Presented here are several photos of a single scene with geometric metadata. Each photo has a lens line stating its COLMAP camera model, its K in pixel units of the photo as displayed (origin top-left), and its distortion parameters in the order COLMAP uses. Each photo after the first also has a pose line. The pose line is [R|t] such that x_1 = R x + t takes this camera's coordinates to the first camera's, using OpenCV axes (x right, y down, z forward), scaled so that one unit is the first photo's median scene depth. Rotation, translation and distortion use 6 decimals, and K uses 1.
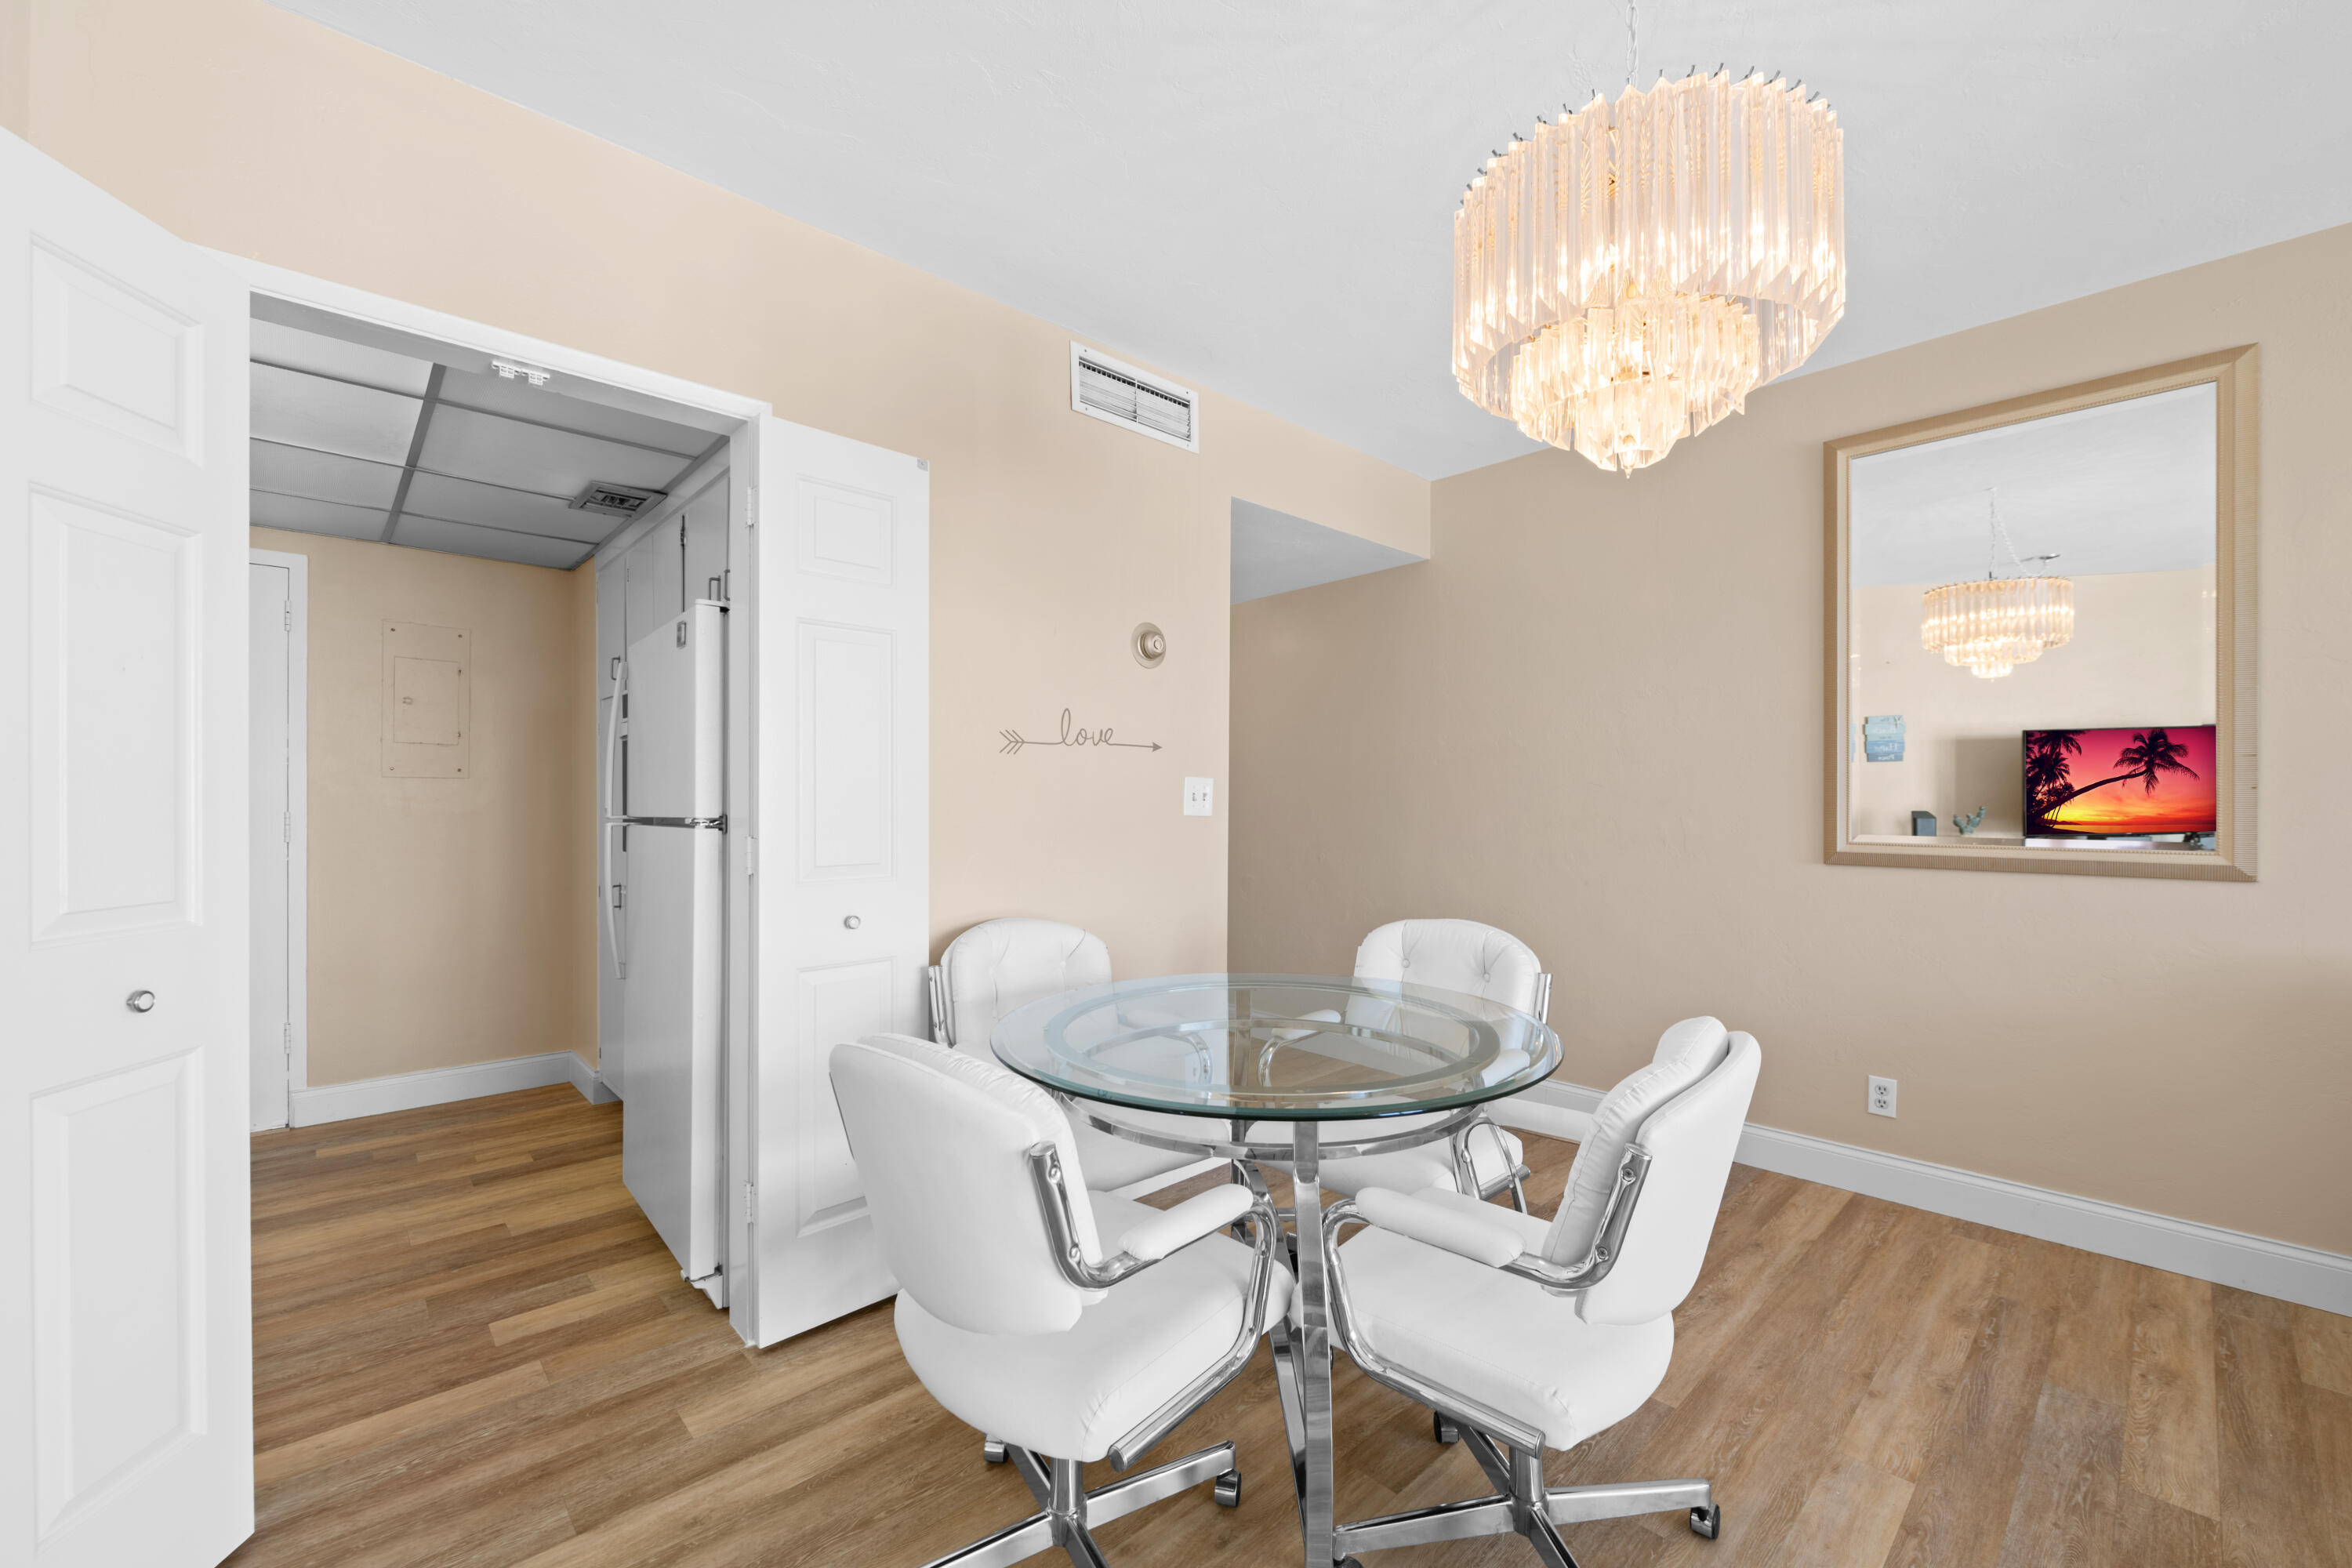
lens RADIAL K [[942.3, 0, 1175.1], [0, 942.3, 780.6], [0, 0, 1]] dist [-0.002177, -0.002963]
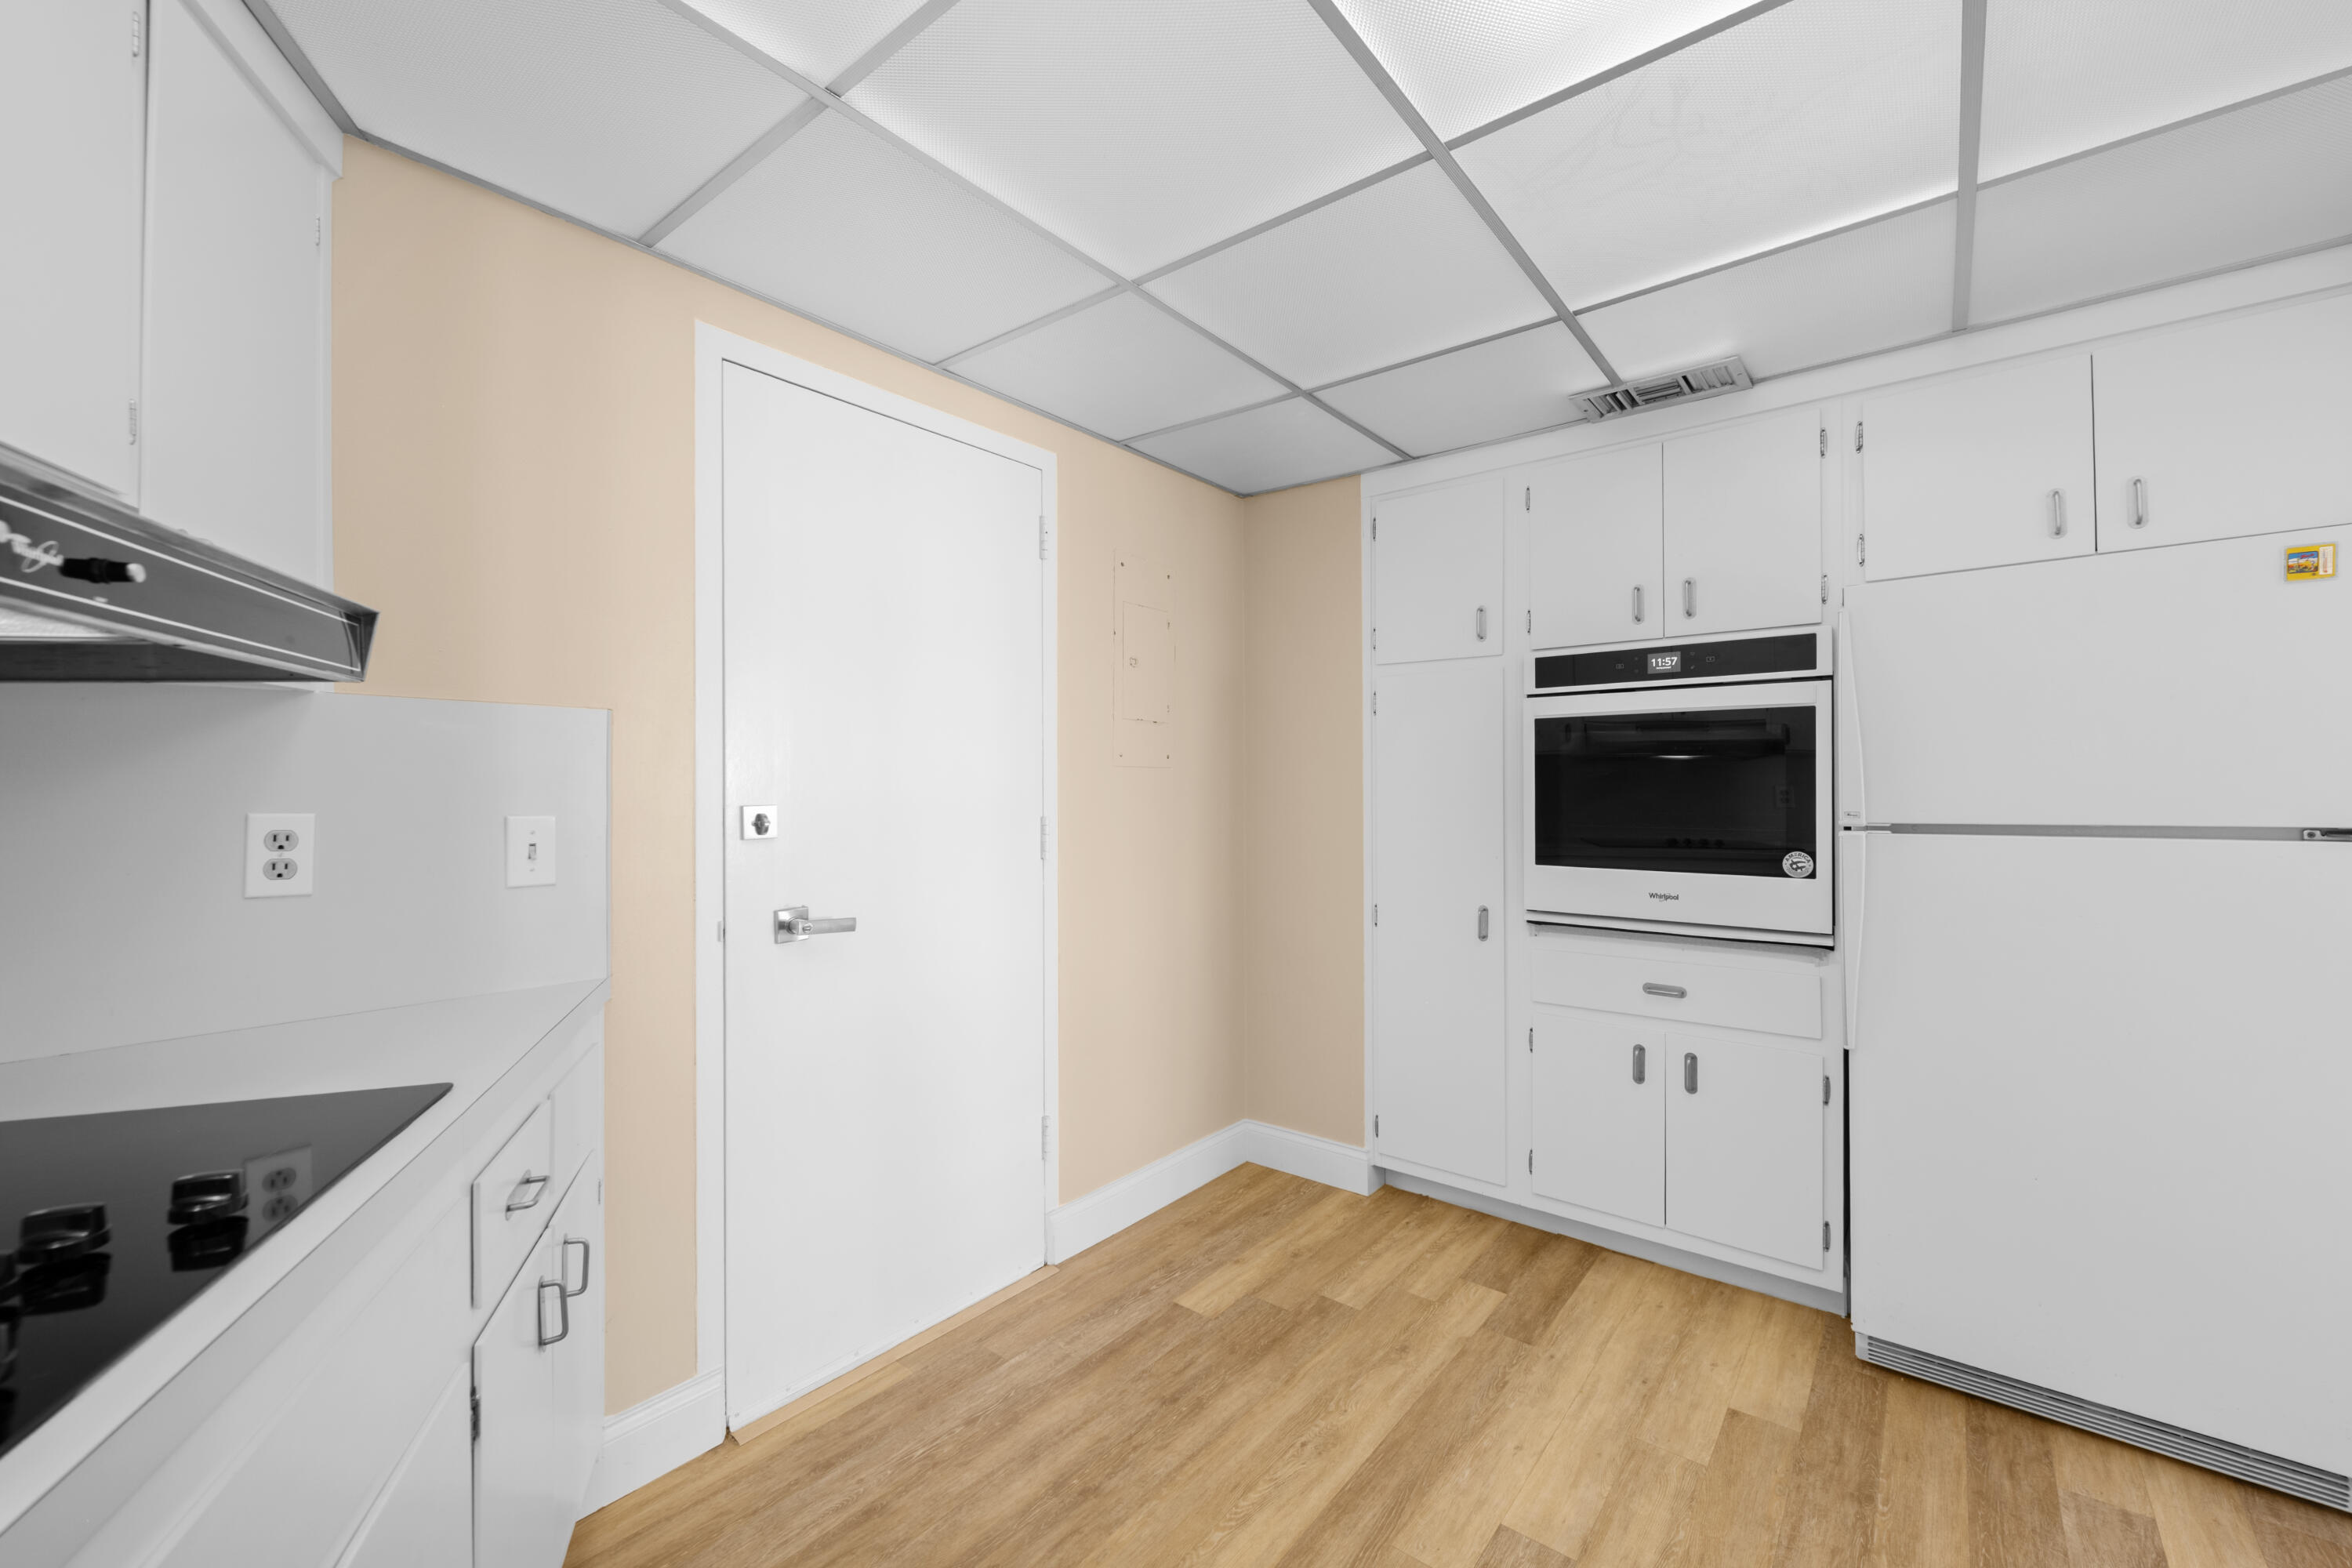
lens RADIAL K [[942.3, 0, 1176.0], [0, 942.3, 778.7], [0, 0, 1]] dist [-0.002177, -0.002963]
pose [[0.990562, -0.000255, 0.137066, -1.000585], [-0.000540, 0.999983, 0.005760, 0.002561], [-0.137065, -0.005780, 0.990545, 0.307128]]
